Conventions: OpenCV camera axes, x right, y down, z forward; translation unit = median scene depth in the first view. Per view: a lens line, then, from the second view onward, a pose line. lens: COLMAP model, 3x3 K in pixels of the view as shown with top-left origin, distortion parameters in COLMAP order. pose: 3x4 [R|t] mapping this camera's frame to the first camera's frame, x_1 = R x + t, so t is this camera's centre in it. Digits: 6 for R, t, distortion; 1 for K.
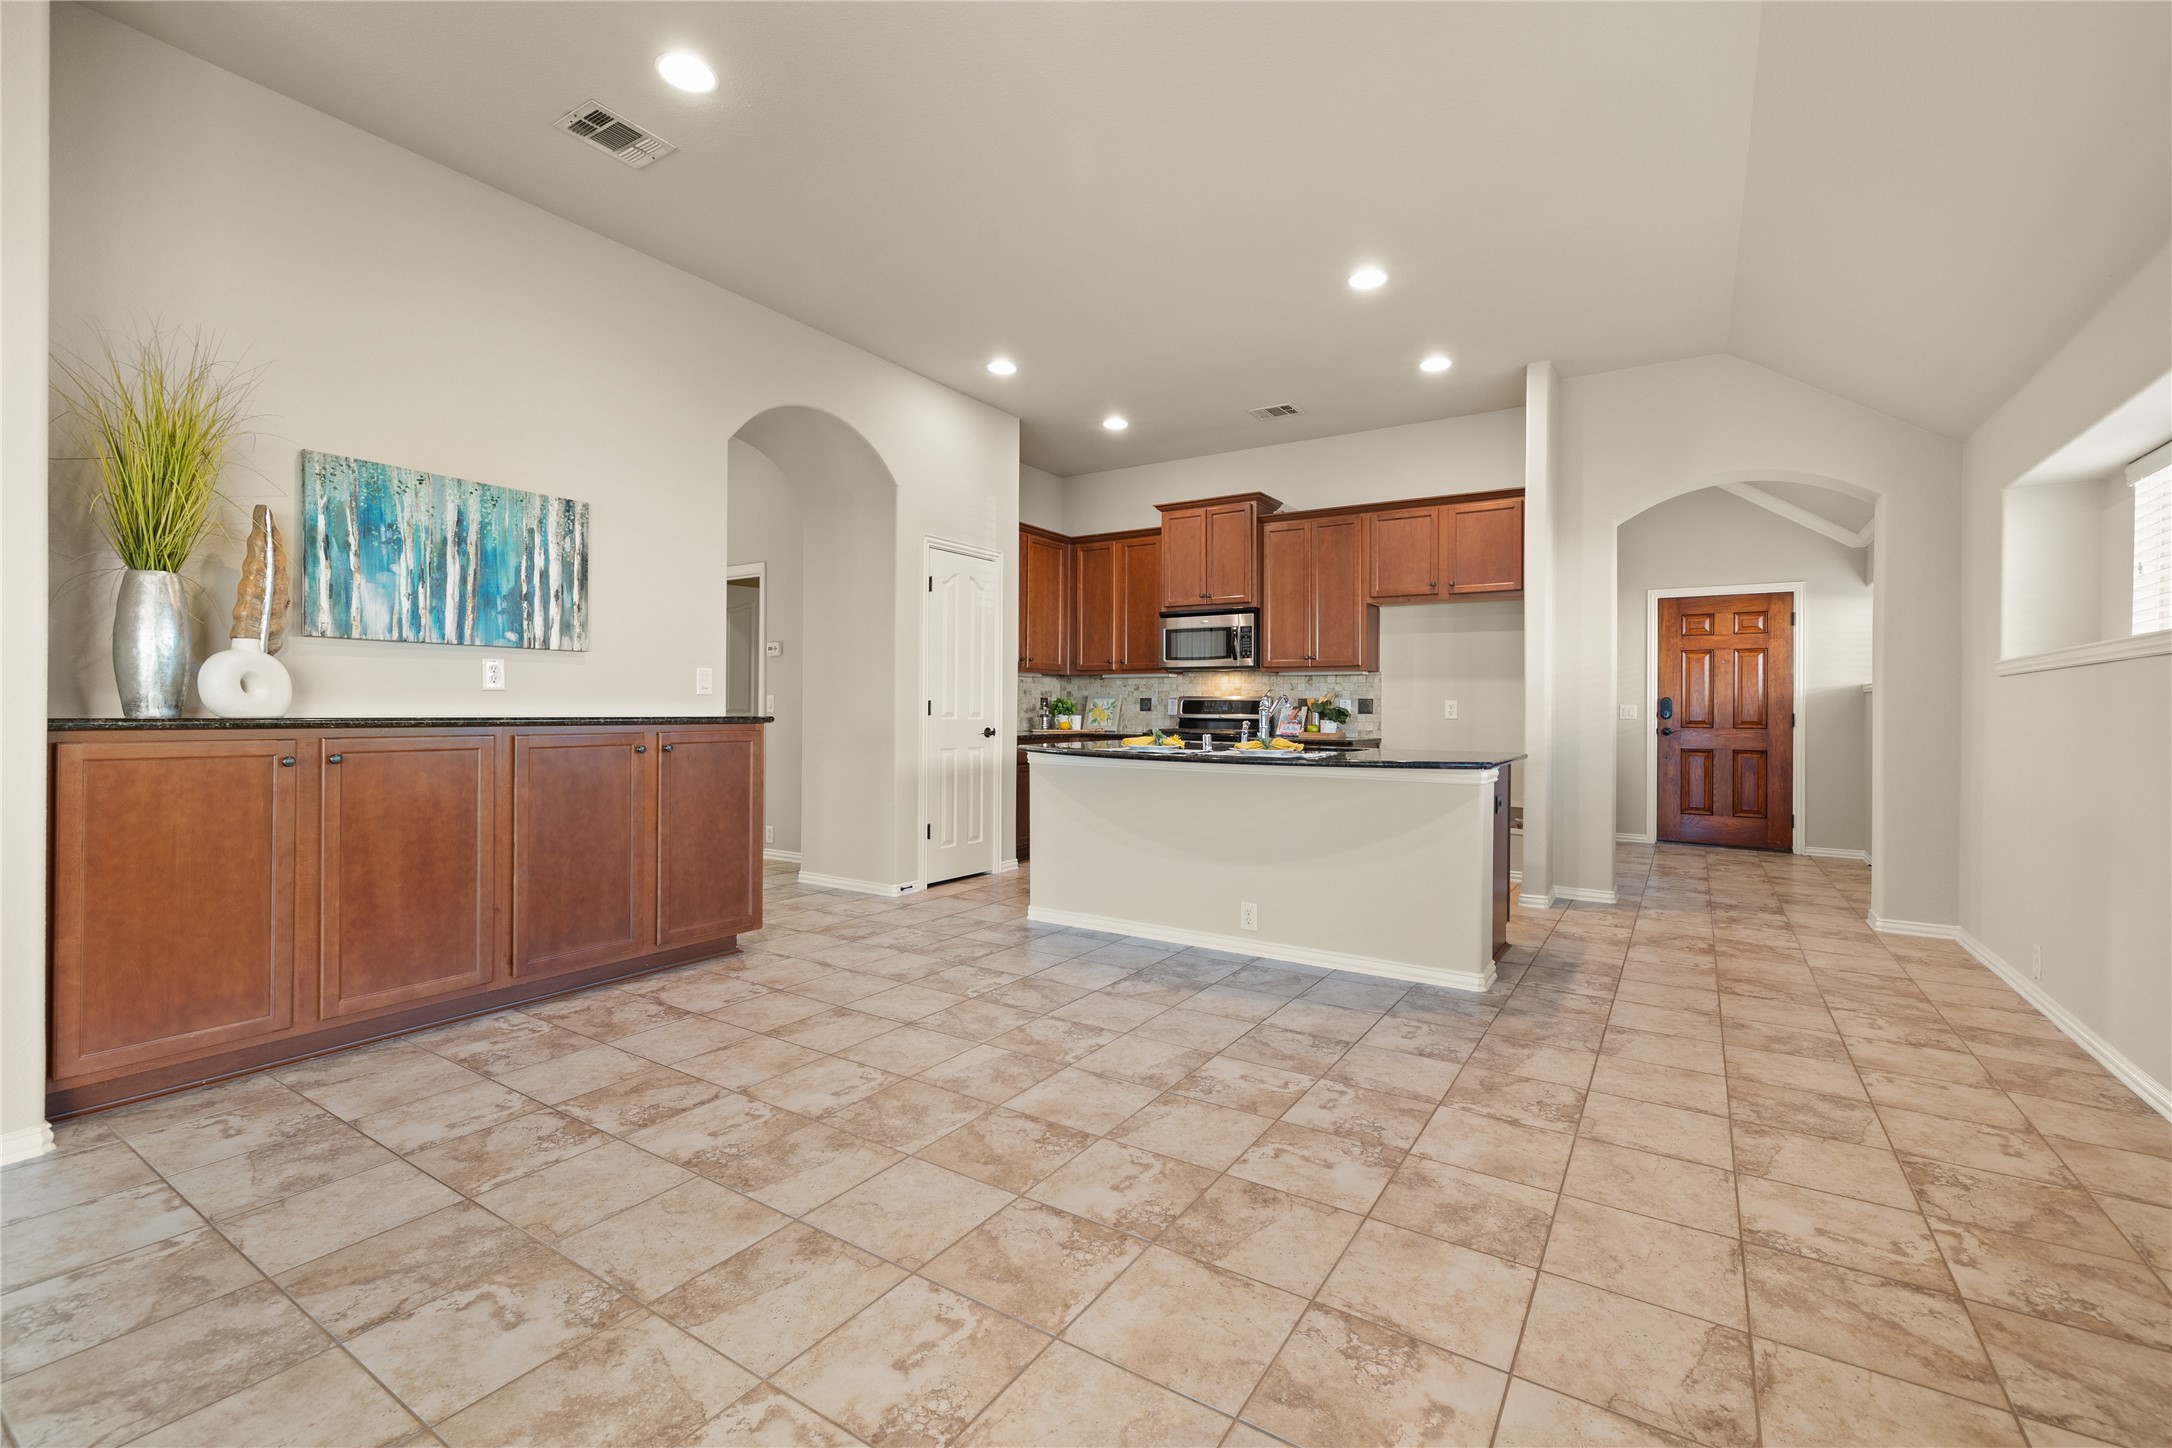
lens RADIAL K [[923.4, 0, 1104.4], [0, 923.4, 711.1], [0, 0, 1]] dist [0.002510, -0.000104]
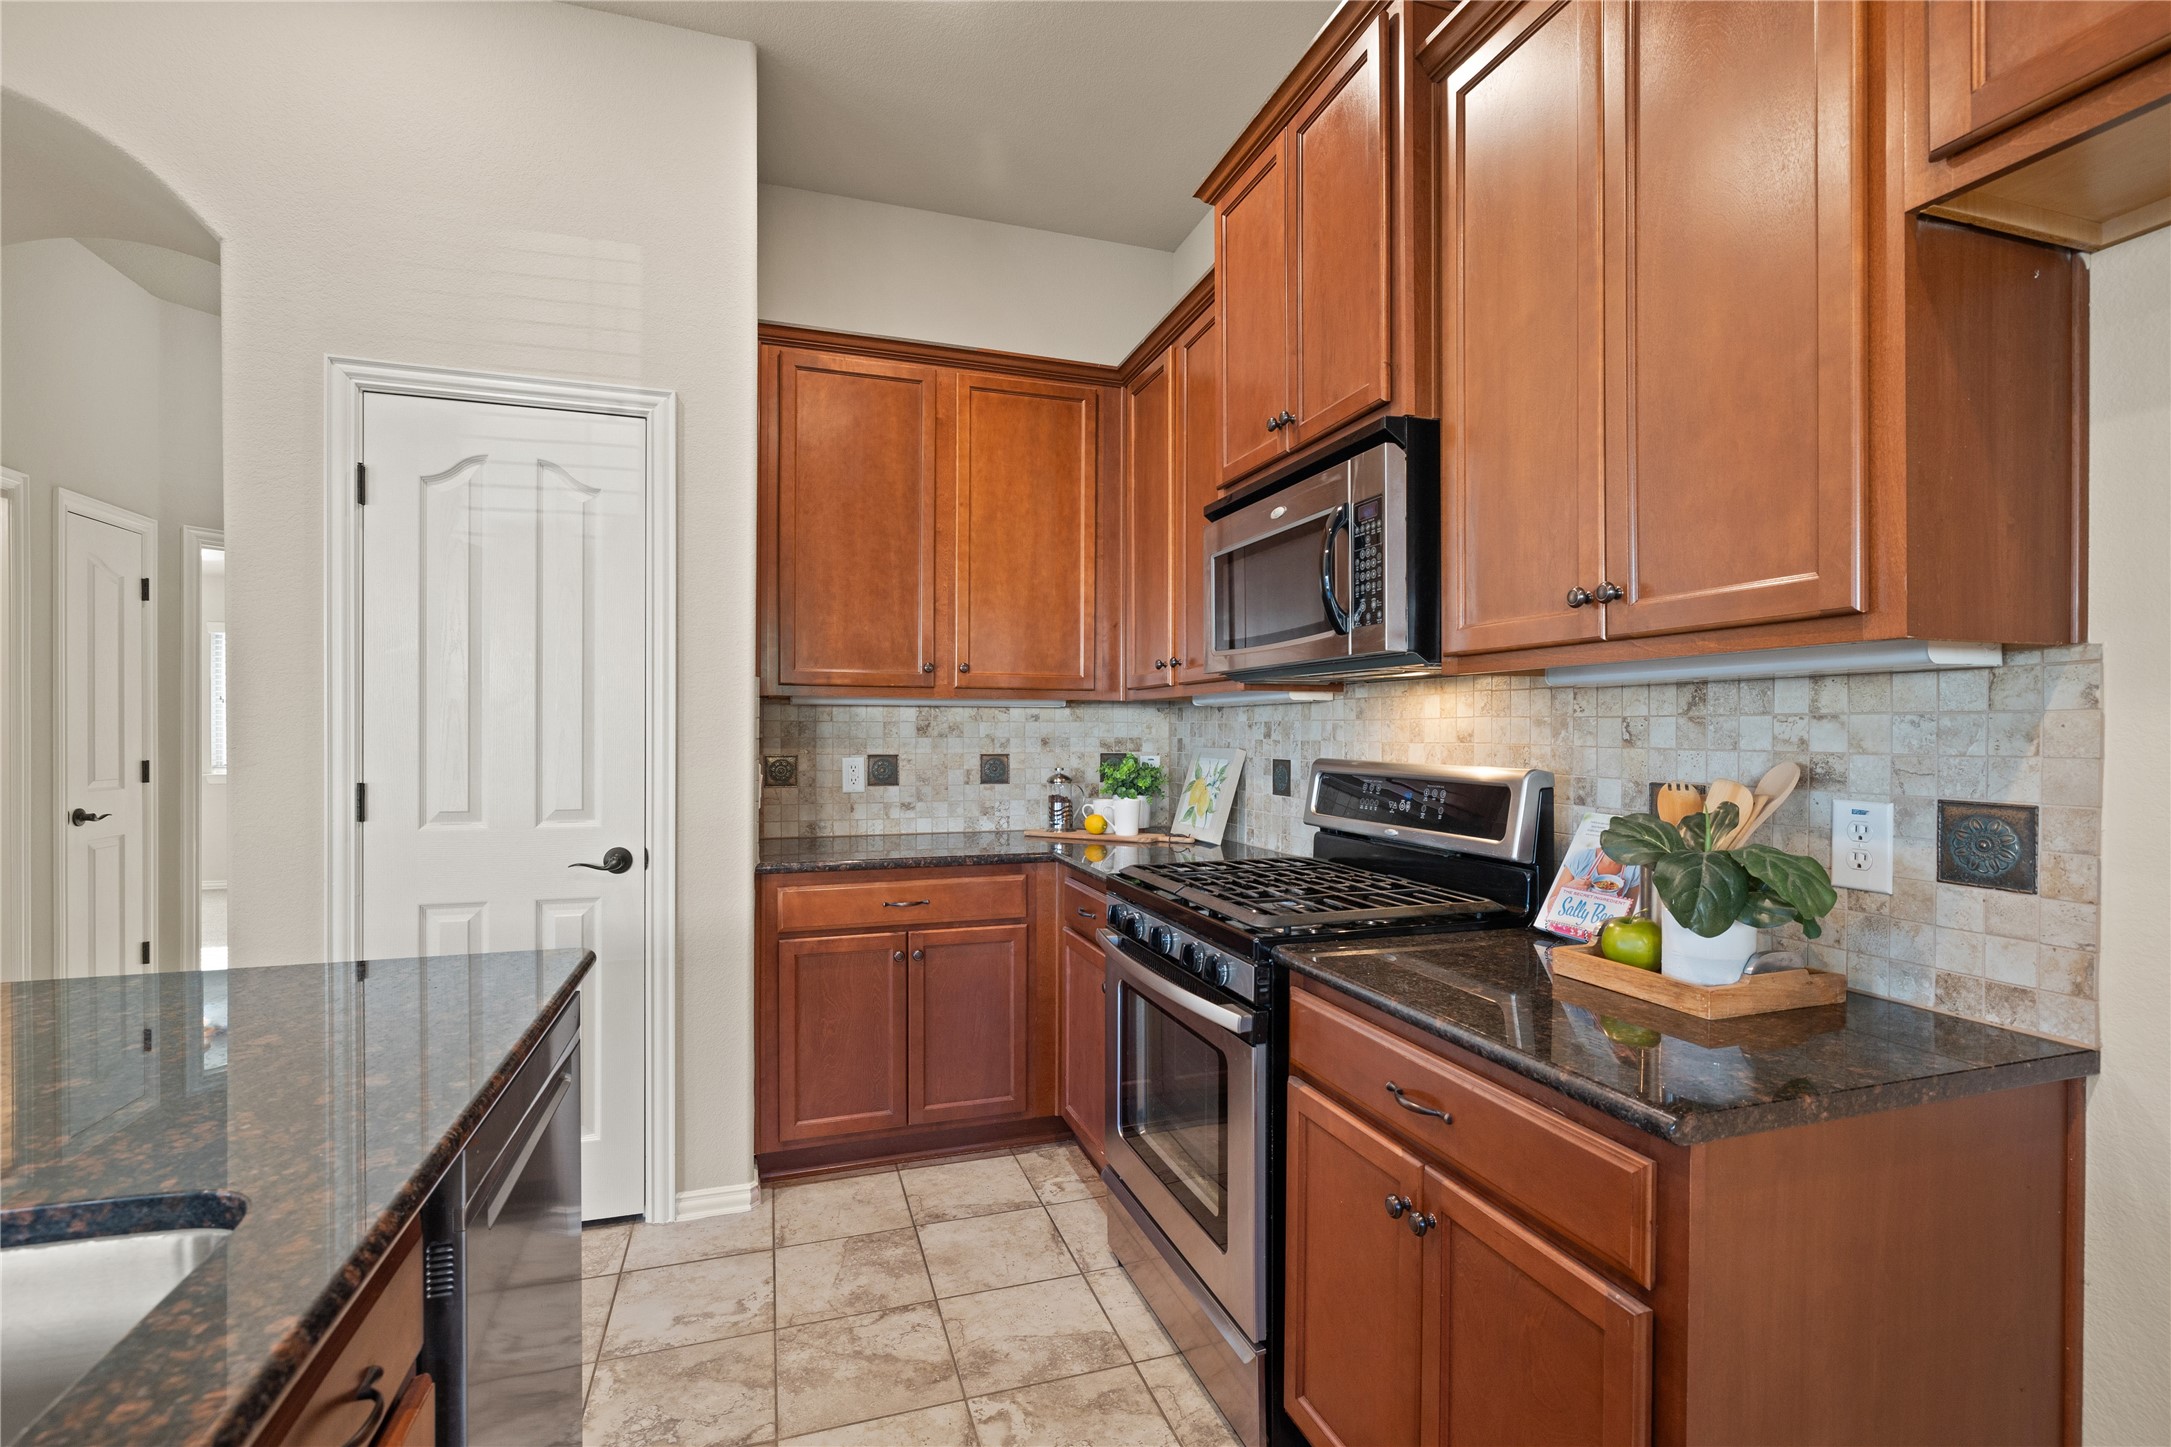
lens RADIAL K [[992.4, 0, 1097.8], [0, 992.4, 734.7], [0, 0, 1]] dist [0.000531, 0.000109]
pose [[0.776800, -0.002735, -0.629741, 0.469304], [0.000396, 0.999992, -0.003855, -0.044825], [0.629747, 0.002745, 0.776795, 1.291773]]
